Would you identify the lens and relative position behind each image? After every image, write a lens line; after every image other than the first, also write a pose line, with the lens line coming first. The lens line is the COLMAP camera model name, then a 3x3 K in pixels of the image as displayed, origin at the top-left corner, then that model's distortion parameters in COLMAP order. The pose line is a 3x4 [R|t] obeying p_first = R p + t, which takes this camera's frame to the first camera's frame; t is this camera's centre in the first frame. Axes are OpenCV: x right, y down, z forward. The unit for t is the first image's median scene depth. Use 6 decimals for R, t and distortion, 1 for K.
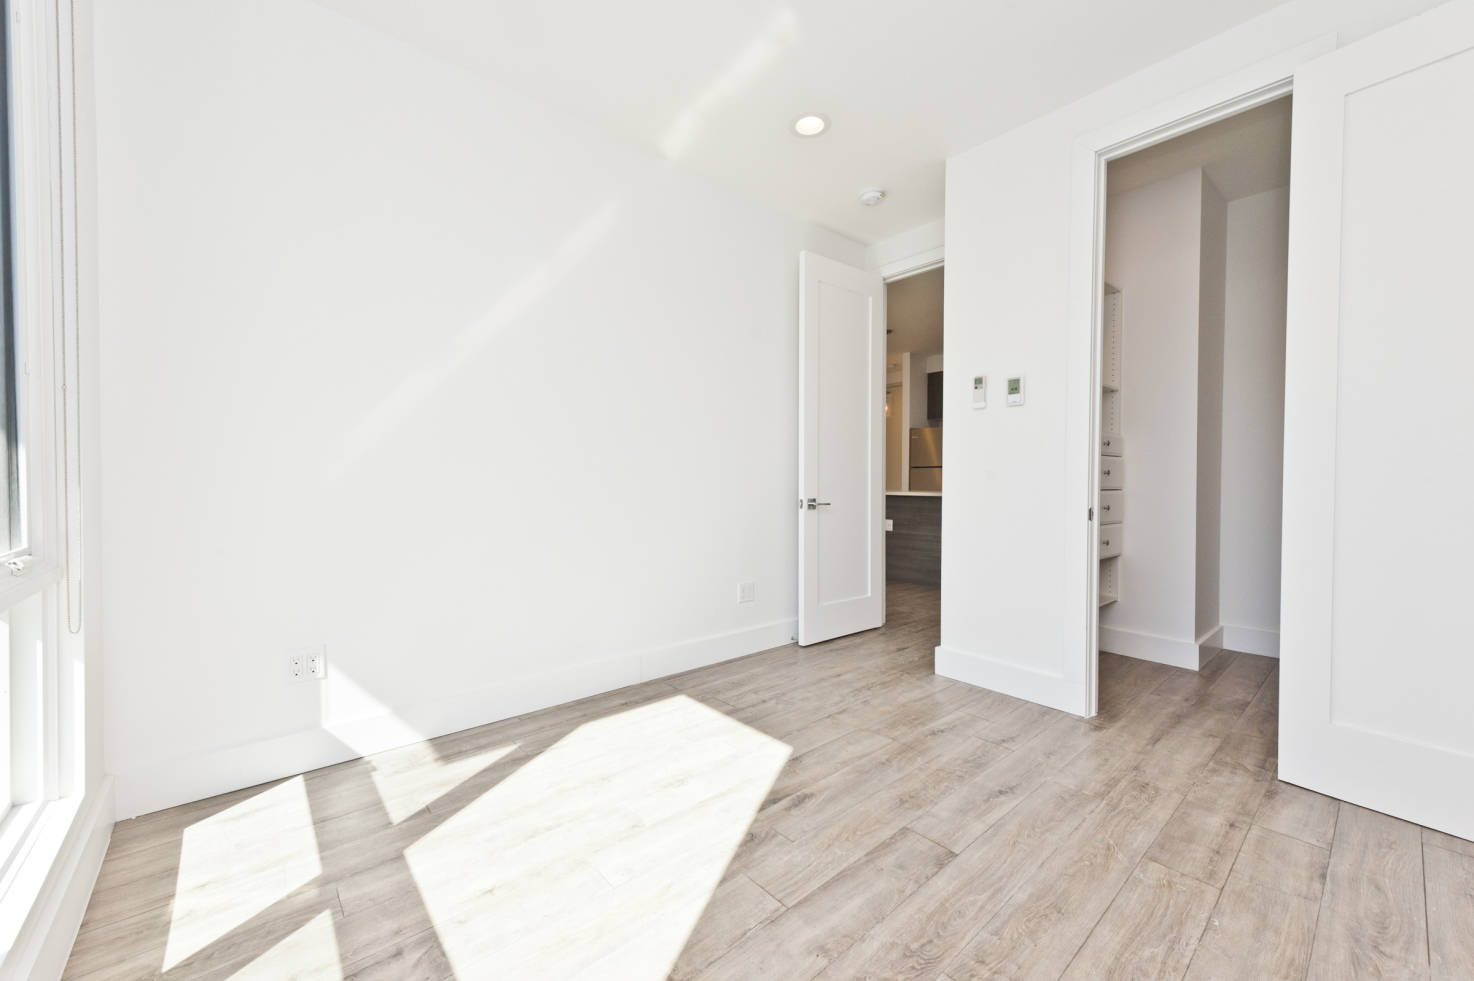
lens RADIAL K [[586.8, 0, 740.1], [0, 586.8, 488.6], [0, 0, 1]] dist [-0.002483, -0.000318]
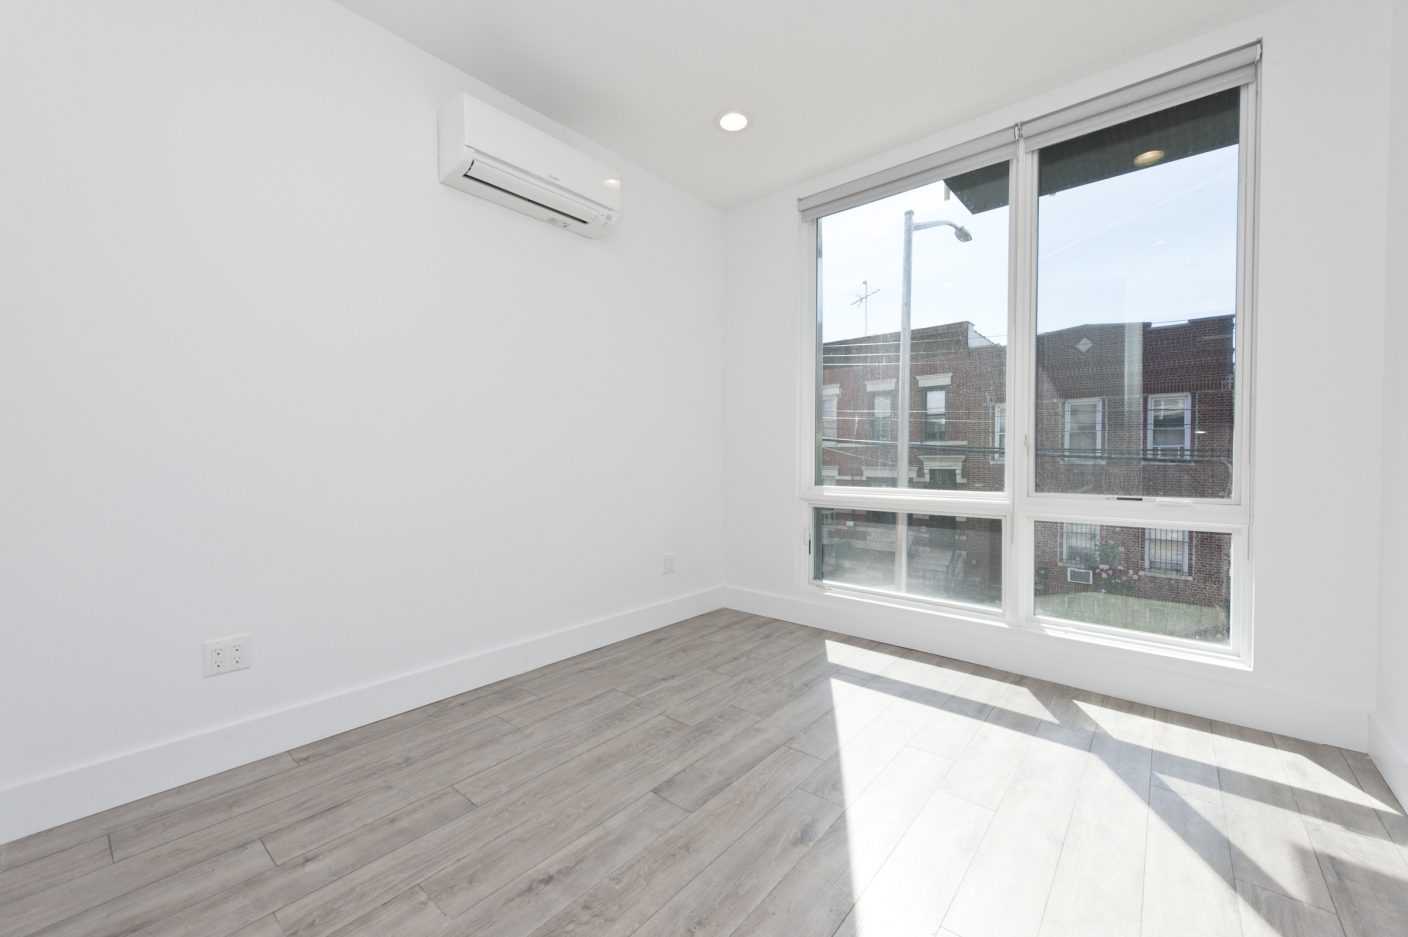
lens RADIAL K [[560.6, 0, 711.6], [0, 560.6, 466.4], [0, 0, 1]] dist [-0.002483, -0.000318]
pose [[-0.987064, 0.000918, -0.160325, 0.414897], [-0.003038, 0.999697, 0.024427, -0.020944], [0.160298, 0.024598, -0.986762, 1.995442]]
